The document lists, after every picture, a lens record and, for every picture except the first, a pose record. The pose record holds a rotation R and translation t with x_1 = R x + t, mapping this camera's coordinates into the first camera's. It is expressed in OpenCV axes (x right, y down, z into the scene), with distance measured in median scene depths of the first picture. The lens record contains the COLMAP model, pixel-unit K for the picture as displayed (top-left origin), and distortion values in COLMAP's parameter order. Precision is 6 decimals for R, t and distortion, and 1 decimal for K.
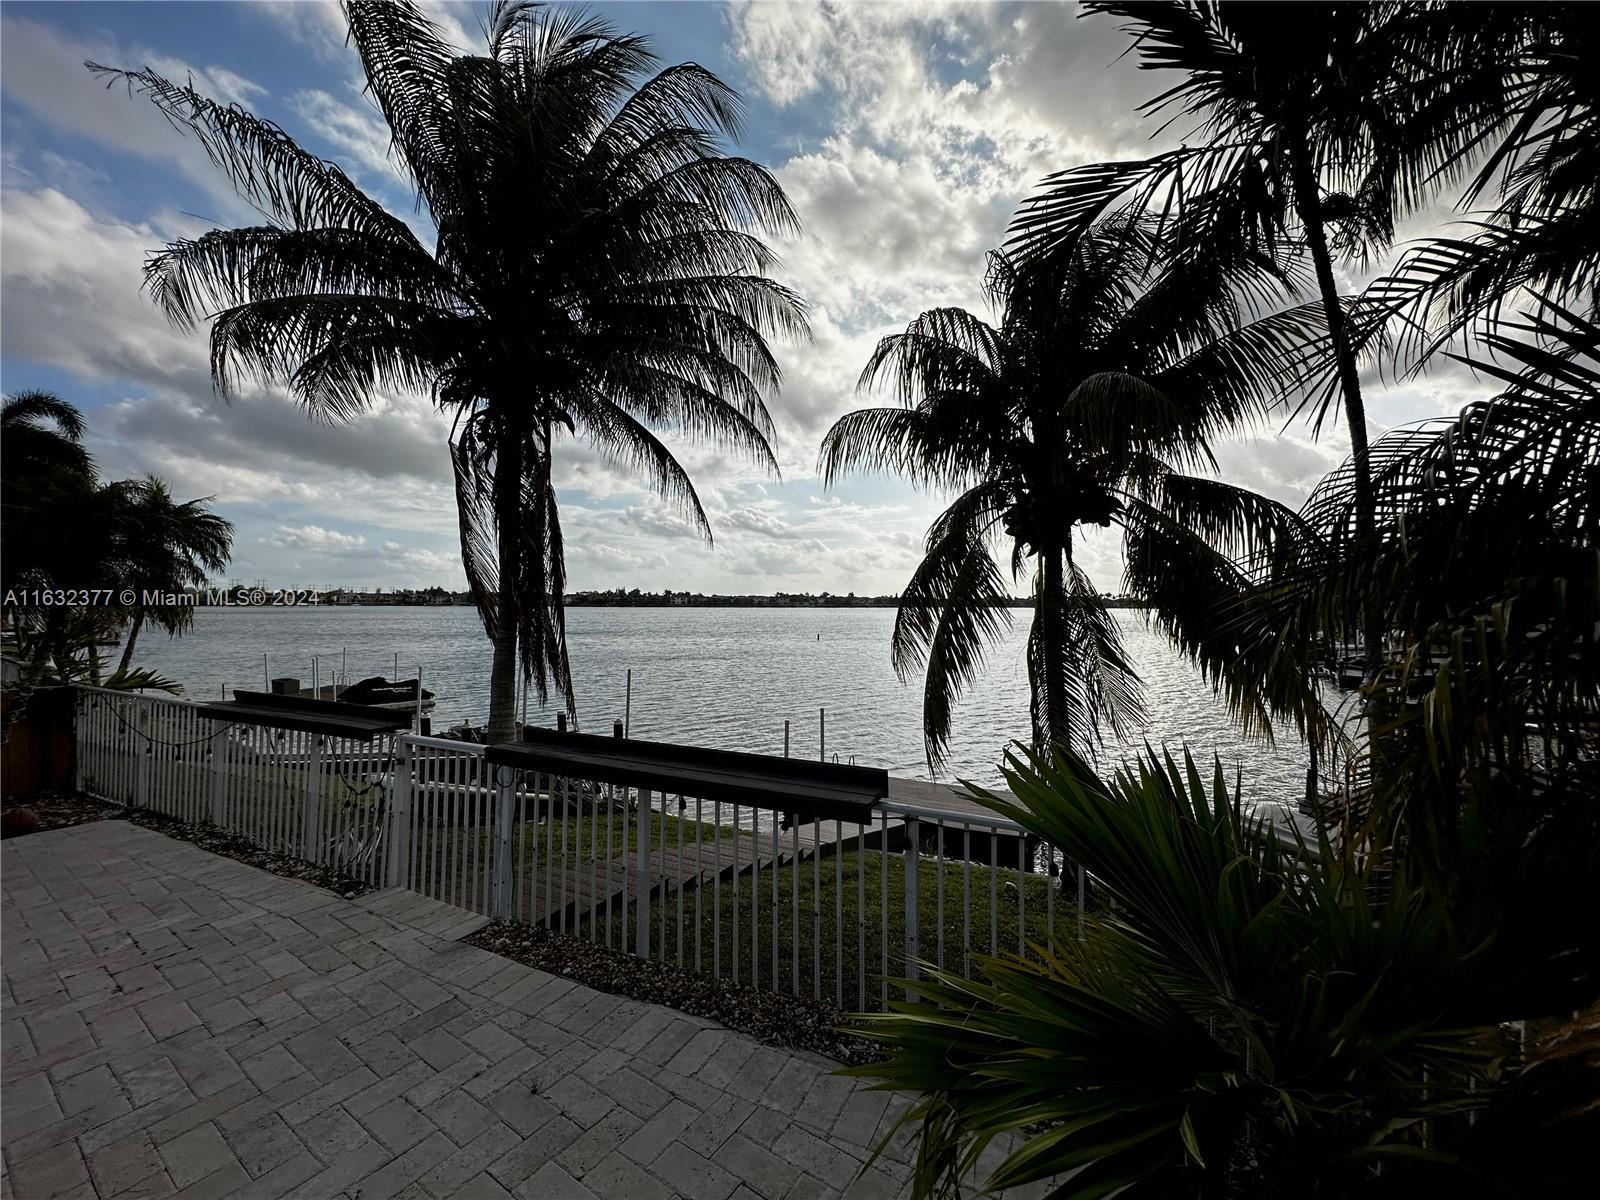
lens RADIAL K [[644.4, 0, 800.5], [0, 644.4, 598.4], [0, 0, 1]] dist [-0.001720, -0.000049]
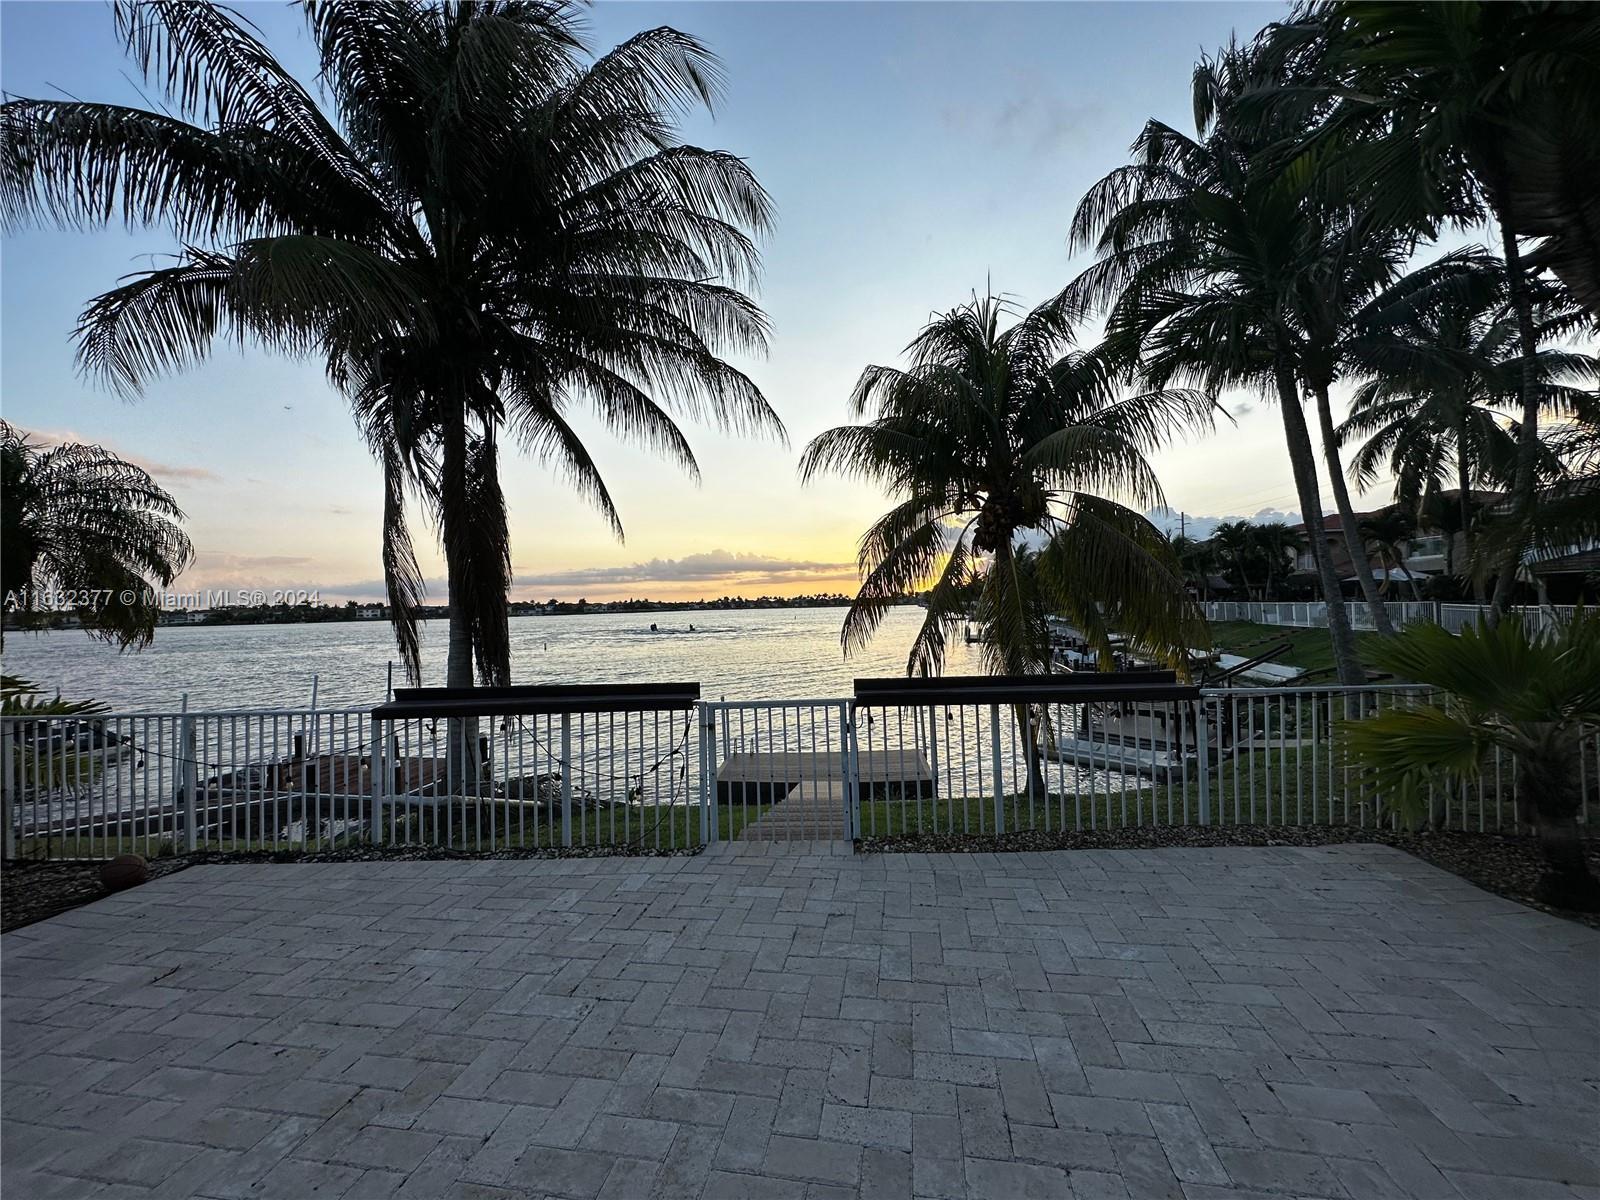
lens RADIAL K [[644.4, 0, 796.7], [0, 644.4, 594.7], [0, 0, 1]] dist [-0.001720, -0.000049]
pose [[0.923417, -0.032233, 0.382443, -0.410194], [0.033773, 0.999426, 0.002688, 0.012387], [-0.382311, 0.010434, 0.923975, -0.035389]]
